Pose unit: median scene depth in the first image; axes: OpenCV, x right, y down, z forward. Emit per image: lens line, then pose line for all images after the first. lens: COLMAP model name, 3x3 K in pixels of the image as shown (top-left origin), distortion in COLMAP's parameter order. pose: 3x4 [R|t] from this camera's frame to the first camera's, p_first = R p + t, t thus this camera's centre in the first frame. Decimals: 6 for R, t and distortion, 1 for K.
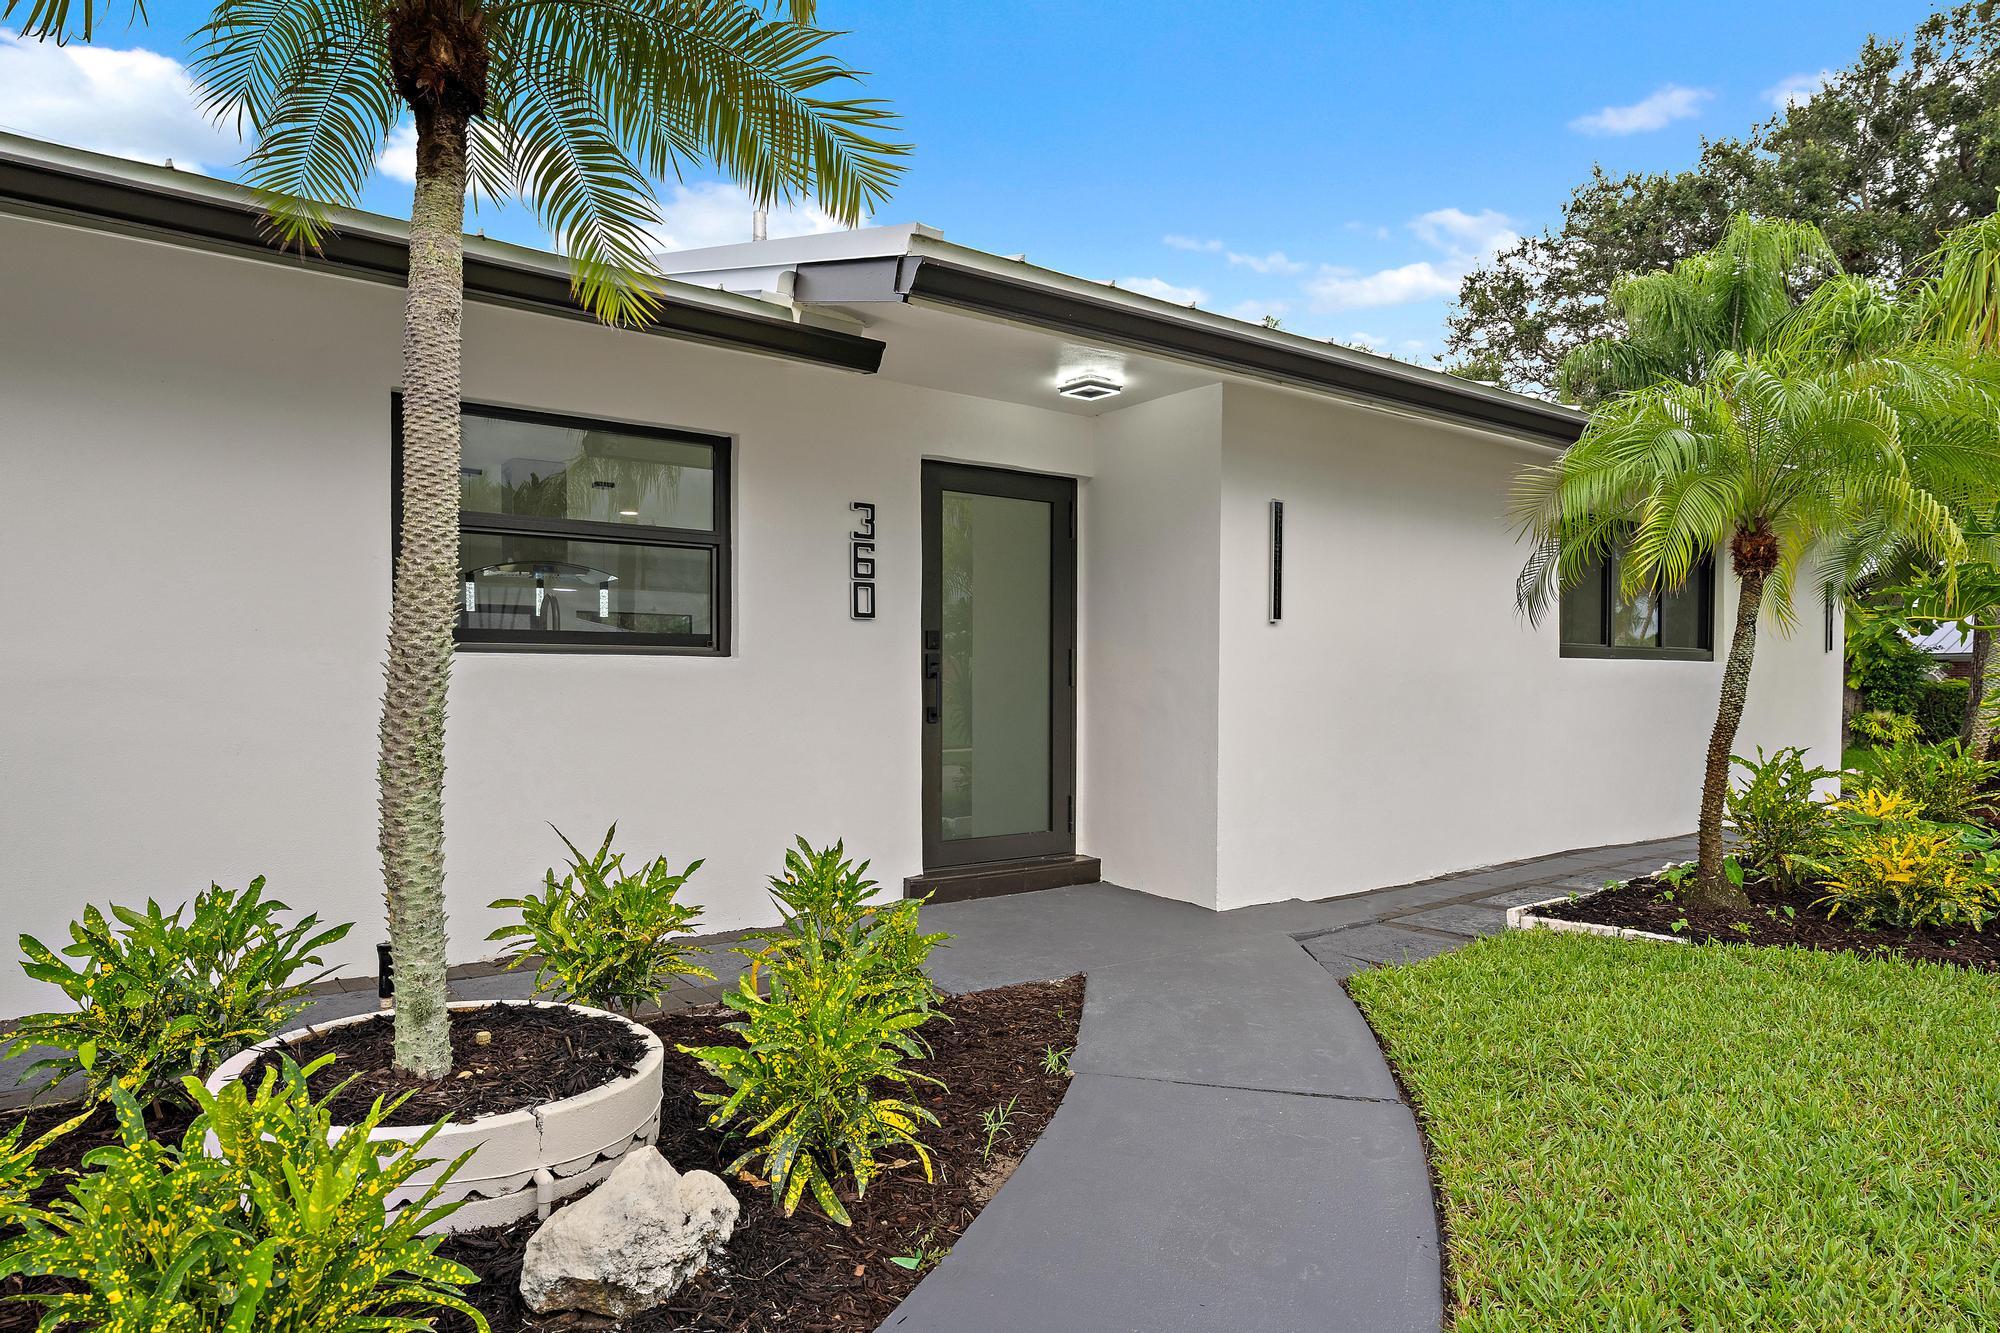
lens RADIAL K [[1094.3, 0, 1000.2], [0, 1094.3, 662.6], [0, 0, 1]] dist [0.003340, -0.000421]
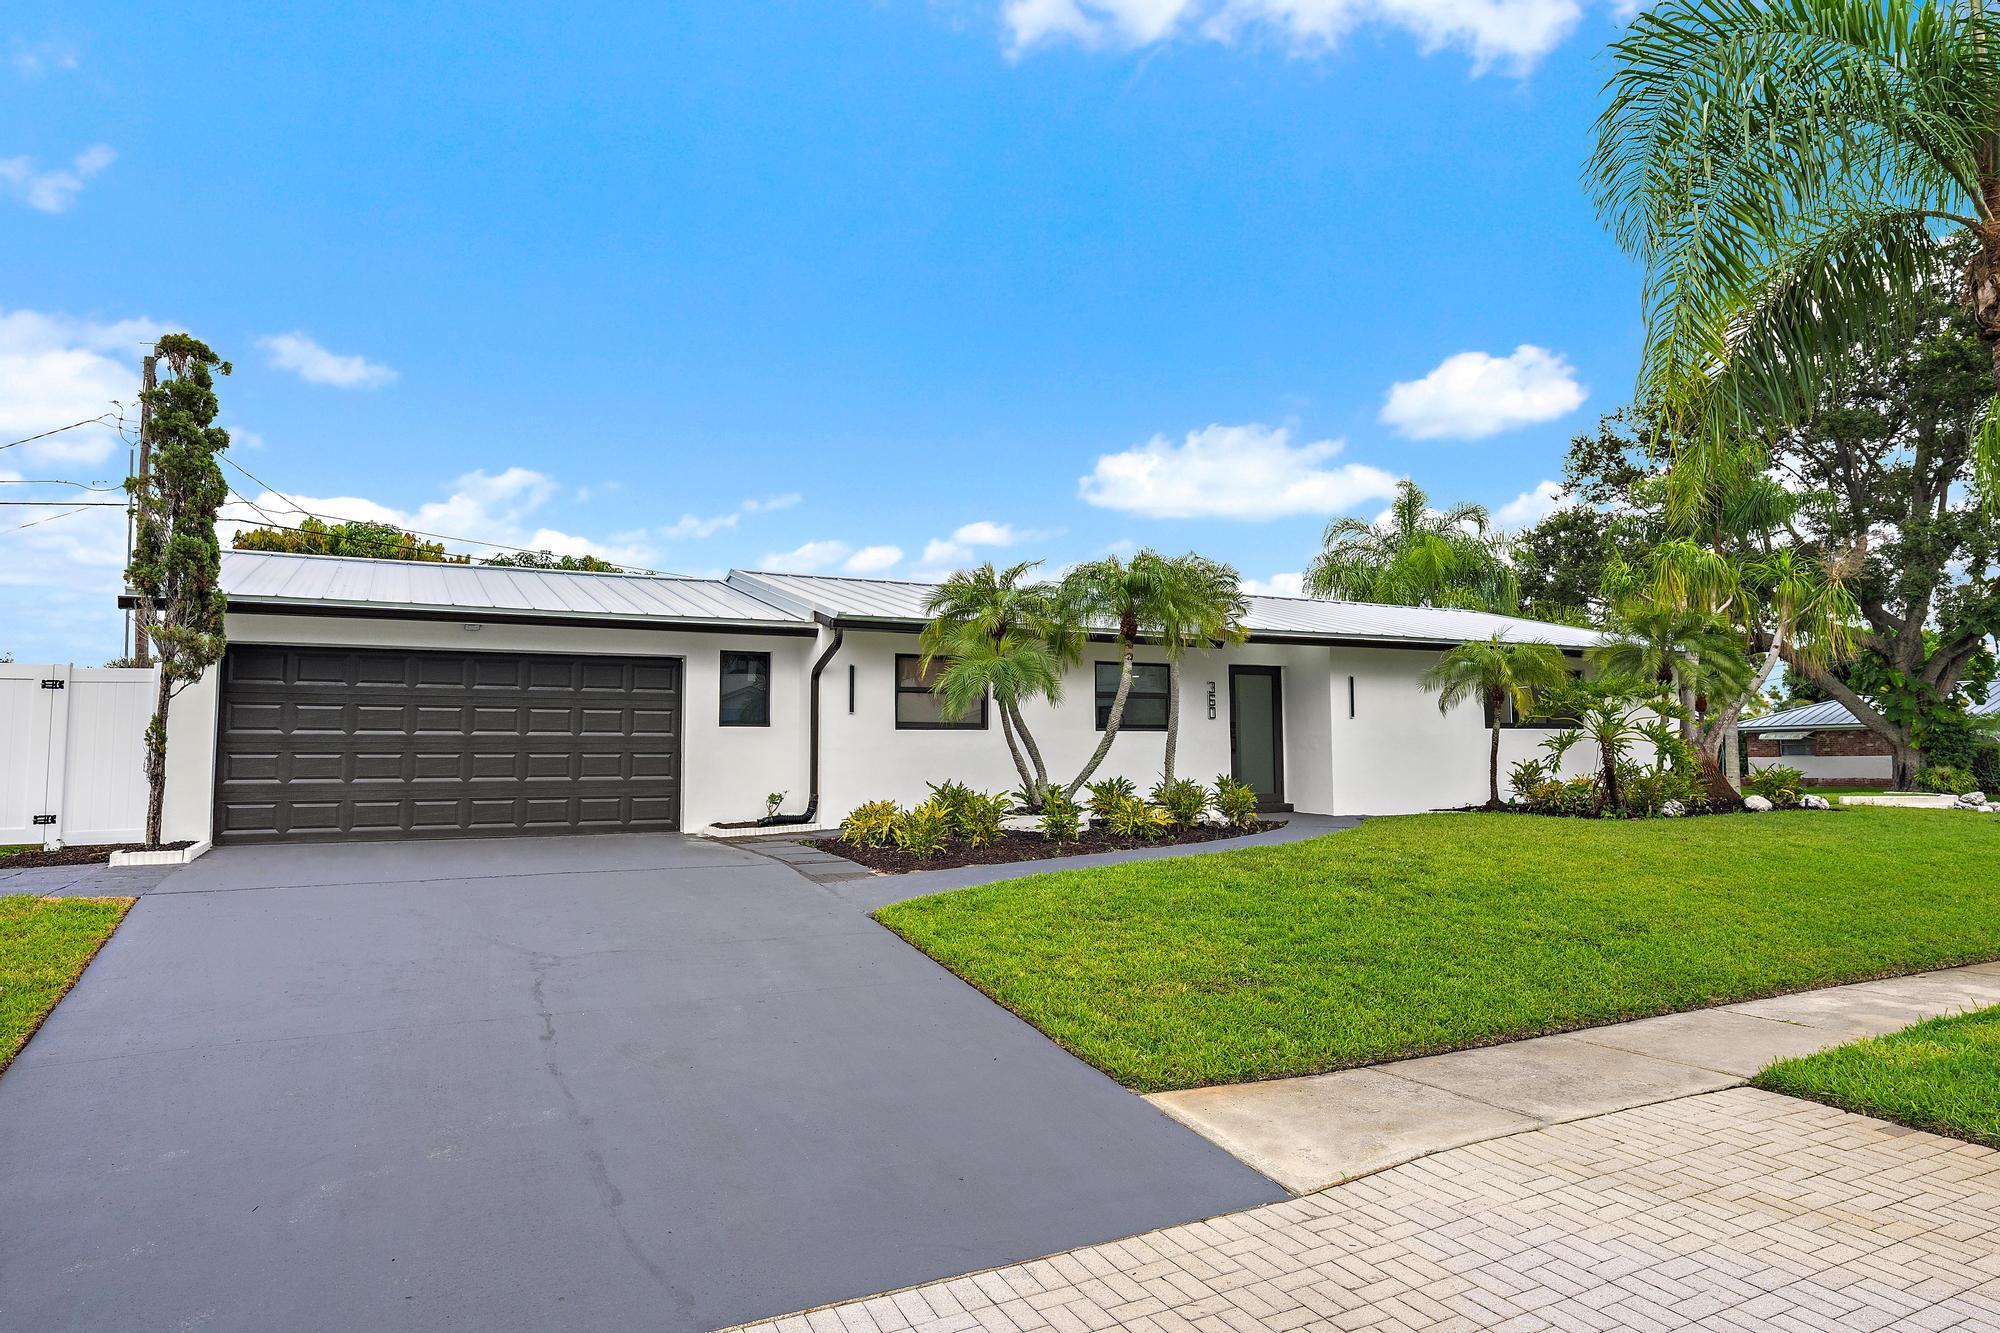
lens RADIAL K [[1154.5, 0, 1000.0], [0, 1154.5, 666.5], [0, 0, 1]] dist [0.004595, 0.000563]
pose [[0.986690, -0.020929, -0.161257, -0.162122], [0.010811, 0.997931, -0.063372, 0.010655], [0.162250, 0.060785, 0.984876, -2.020939]]
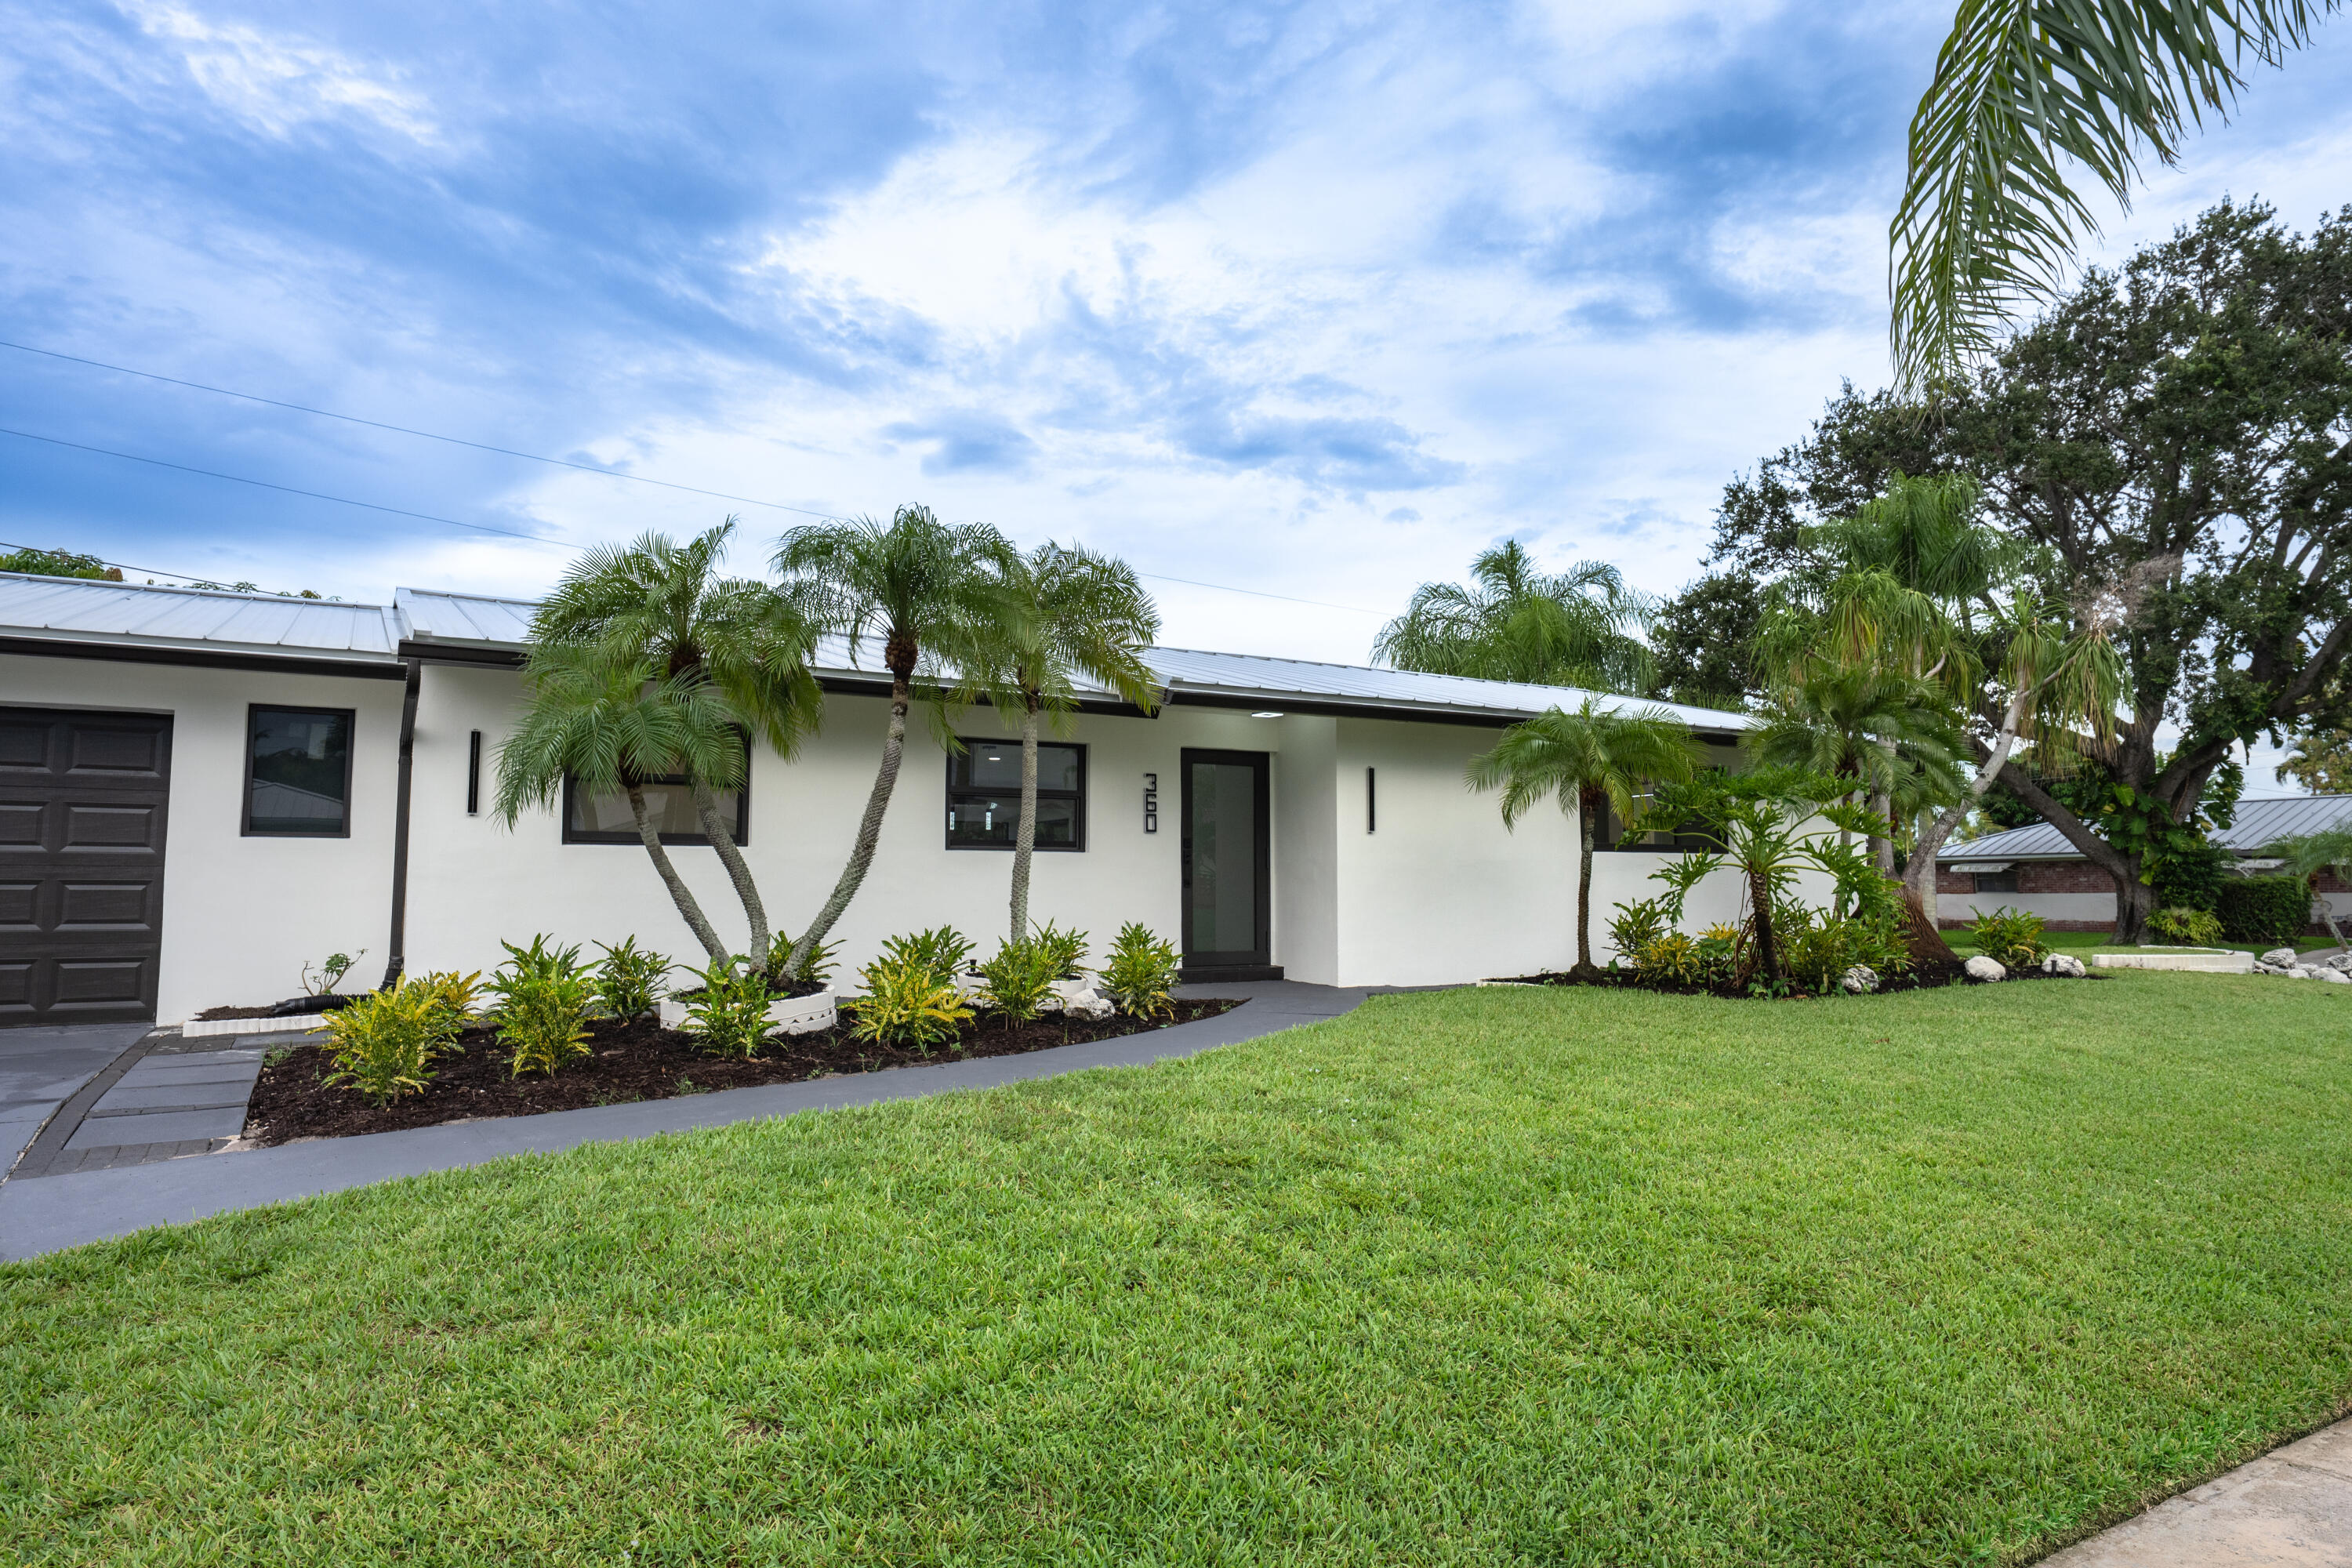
lens RADIAL K [[1306.5, 0, 1176.0], [0, 1306.5, 784.0], [0, 0, 1]] dist [0.004255, 0.000974]
pose [[0.994344, -0.011869, -0.105538, 0.144818], [0.005076, 0.997911, -0.064398, 0.020373], [0.106082, 0.063498, 0.992328, -1.140583]]
